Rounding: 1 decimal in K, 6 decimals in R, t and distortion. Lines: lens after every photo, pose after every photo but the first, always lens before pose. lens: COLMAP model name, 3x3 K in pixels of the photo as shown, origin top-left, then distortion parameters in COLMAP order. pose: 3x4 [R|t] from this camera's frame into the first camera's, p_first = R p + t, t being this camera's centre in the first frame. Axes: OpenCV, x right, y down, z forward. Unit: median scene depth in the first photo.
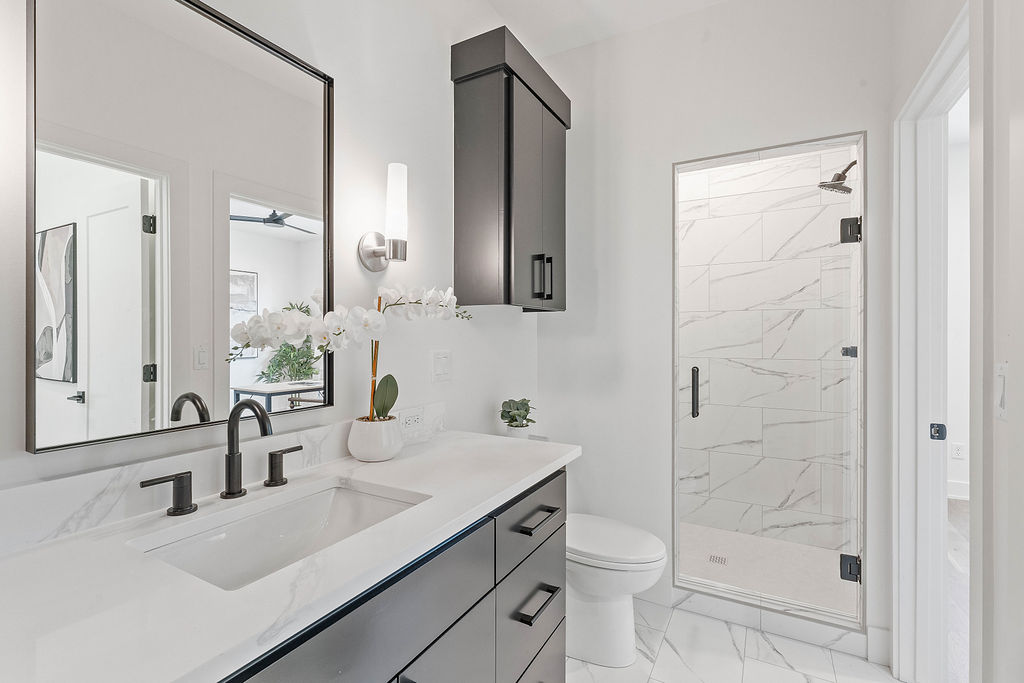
lens RADIAL K [[466.3, 0, 510.6], [0, 466.3, 338.3], [0, 0, 1]] dist [0.002204, 0.000122]
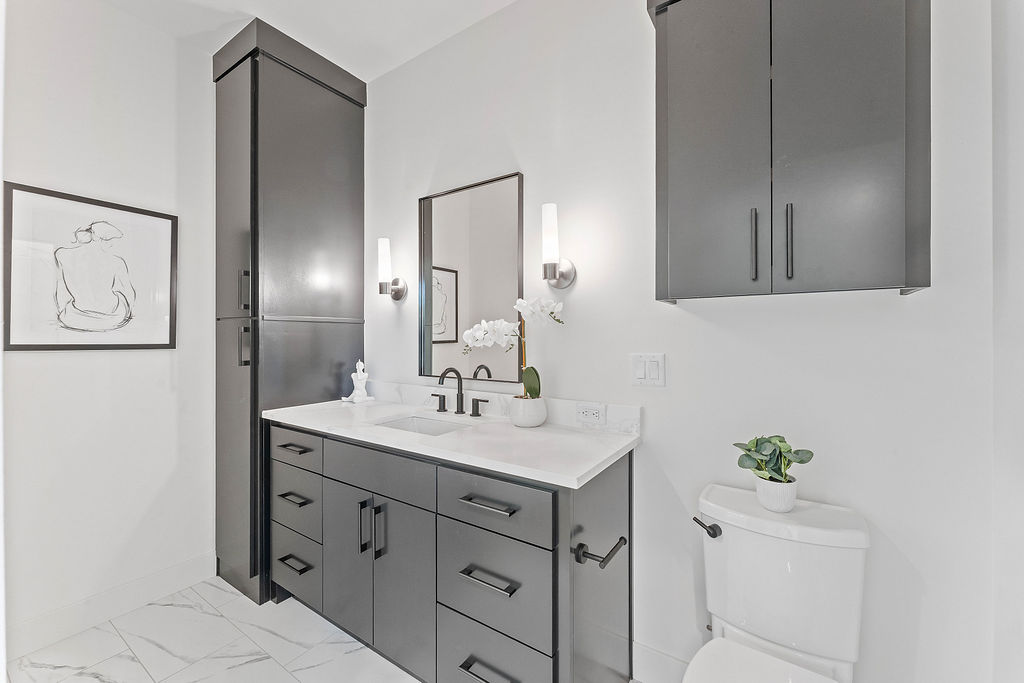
lens RADIAL K [[410.8, 0, 510.2], [0, 410.8, 339.5], [0, 0, 1]] dist [-0.001495, -0.000618]
pose [[-0.095283, 0.017958, -0.995288, 1.217814], [0.007435, 0.999822, 0.017328, -0.033437], [0.995422, -0.005749, -0.095399, 1.352749]]
